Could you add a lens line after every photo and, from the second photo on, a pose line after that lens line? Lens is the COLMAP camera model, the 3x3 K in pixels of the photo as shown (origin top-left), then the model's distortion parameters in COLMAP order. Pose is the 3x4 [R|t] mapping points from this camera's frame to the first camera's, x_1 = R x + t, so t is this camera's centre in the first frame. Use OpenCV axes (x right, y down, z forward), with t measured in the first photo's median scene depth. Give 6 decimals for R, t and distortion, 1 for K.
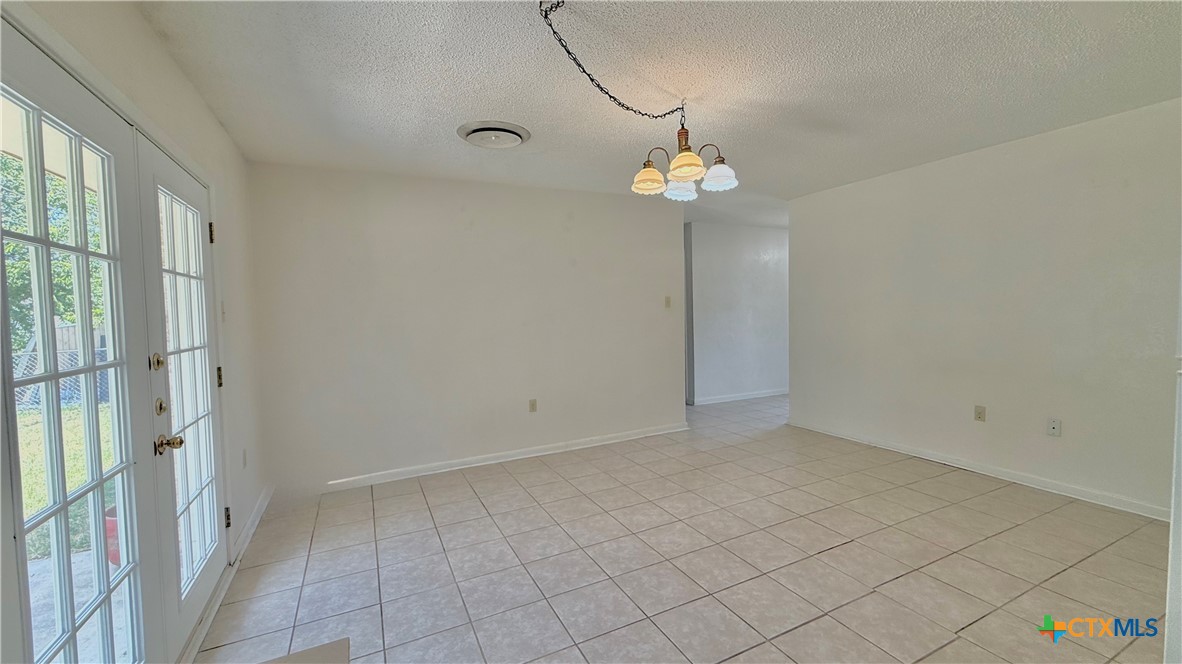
lens RADIAL K [[476.3, 0, 590.8], [0, 476.3, 332.4], [0, 0, 1]] dist [0.002982, -0.000437]
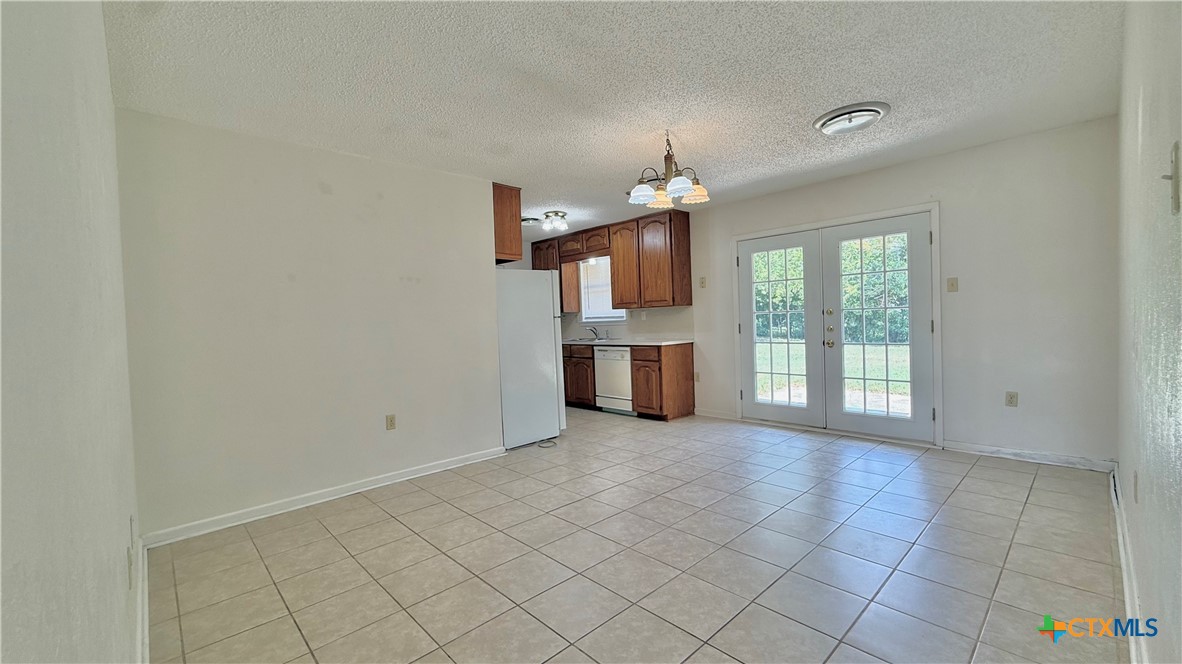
lens RADIAL K [[476.3, 0, 591.7], [0, 476.3, 332.5], [0, 0, 1]] dist [0.002982, -0.000437]
pose [[-0.953723, 0.068954, -0.292673, 0.736225], [0.047103, 0.995595, 0.081068, -0.063744], [0.296974, 0.063531, -0.952770, 2.029546]]
